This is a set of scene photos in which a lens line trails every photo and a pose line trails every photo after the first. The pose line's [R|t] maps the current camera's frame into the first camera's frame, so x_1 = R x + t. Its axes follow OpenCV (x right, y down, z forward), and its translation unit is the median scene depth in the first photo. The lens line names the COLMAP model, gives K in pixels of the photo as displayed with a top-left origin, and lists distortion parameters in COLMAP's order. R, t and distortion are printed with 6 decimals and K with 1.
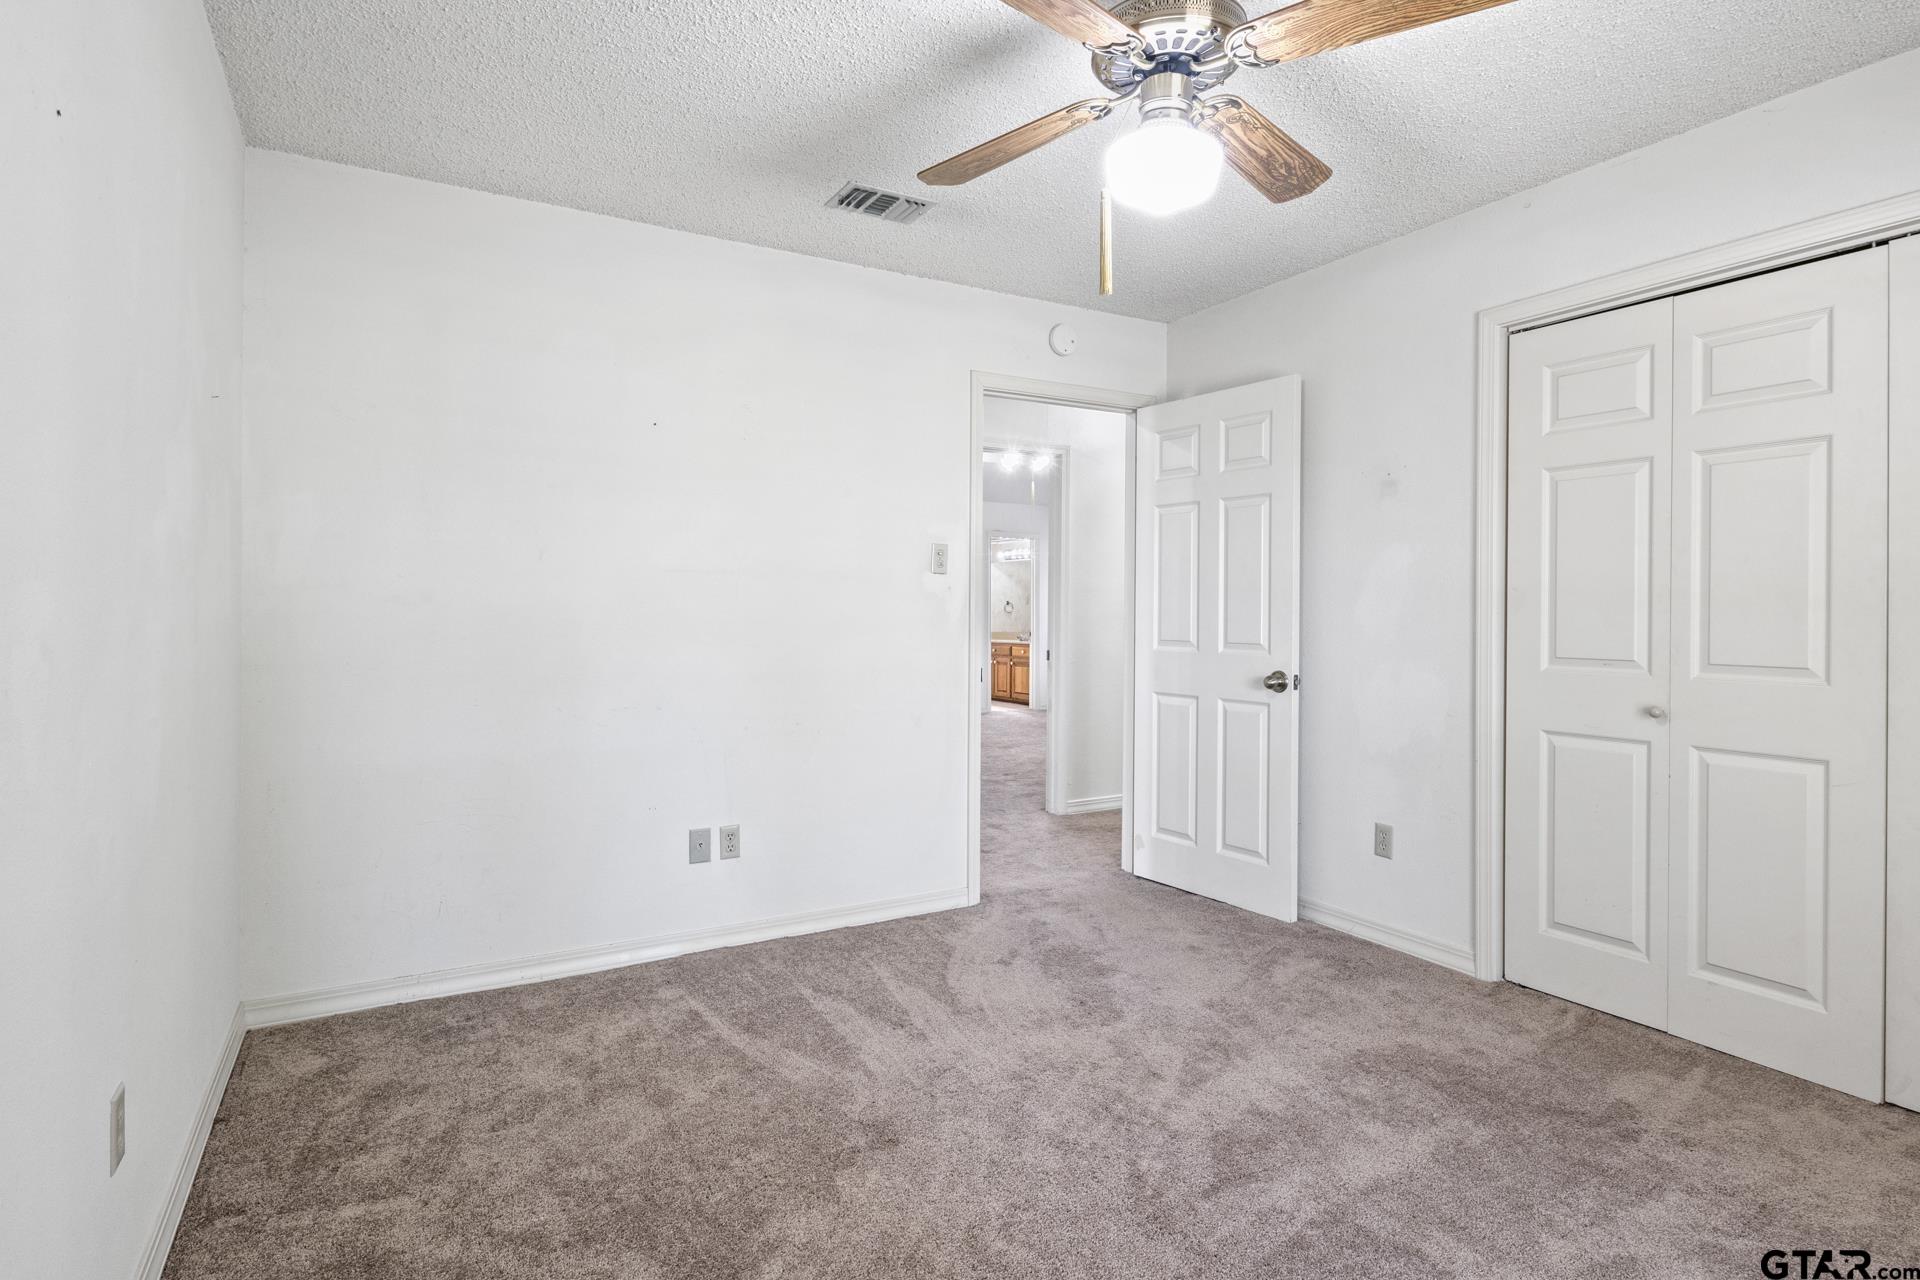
lens RADIAL K [[982.4, 0, 960.2], [0, 982.4, 633.5], [0, 0, 1]] dist [-0.005394, 0.001375]
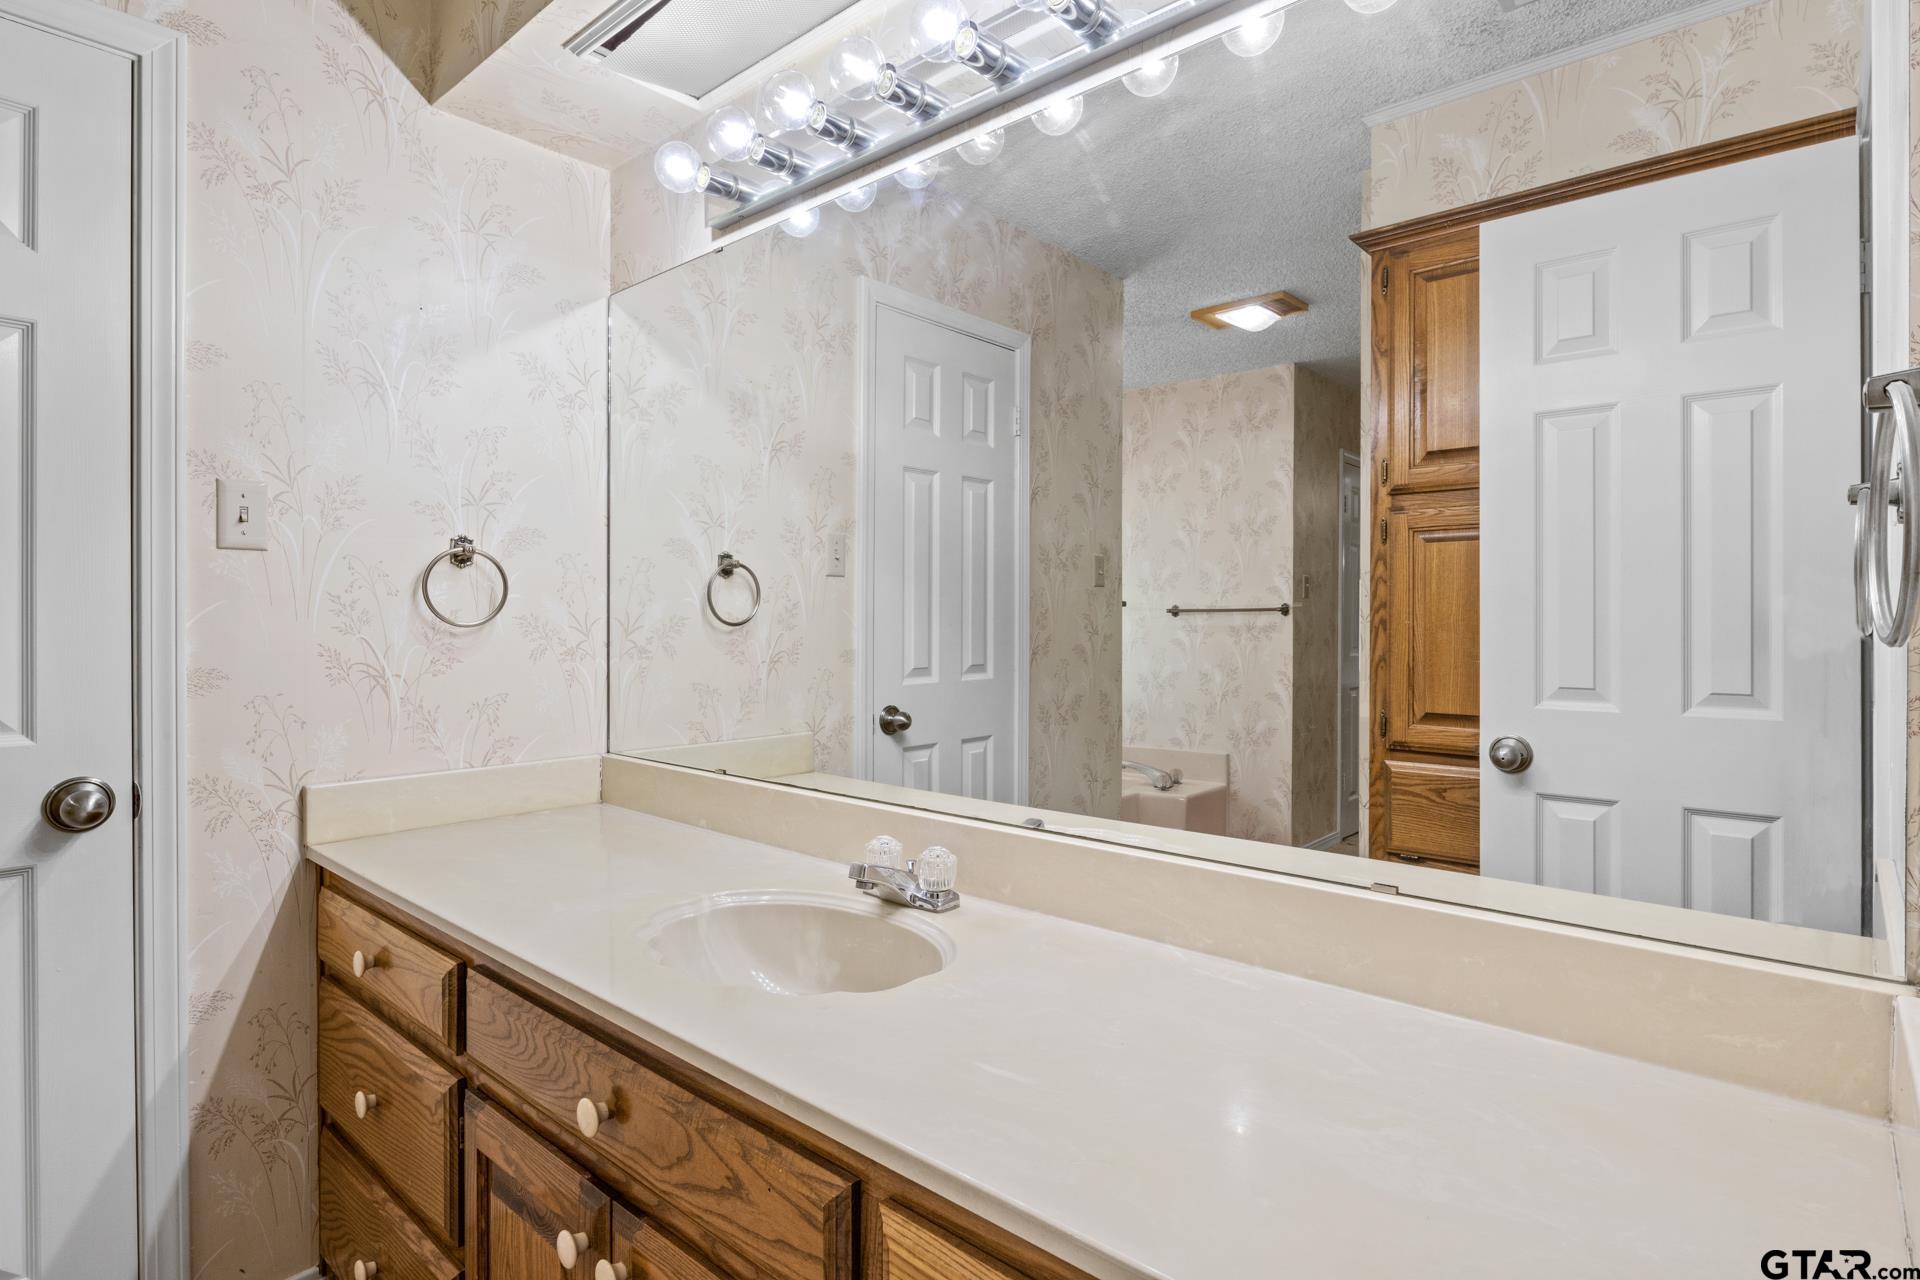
lens RADIAL K [[982.4, 0, 960.1], [0, 982.4, 630.0], [0, 0, 1]] dist [-0.005394, 0.001375]
pose [[-0.313908, -0.008774, 0.949413, -0.107446], [0.003110, 0.999942, 0.010269, -0.019154], [-0.949448, 0.006176, -0.313862, 0.904281]]
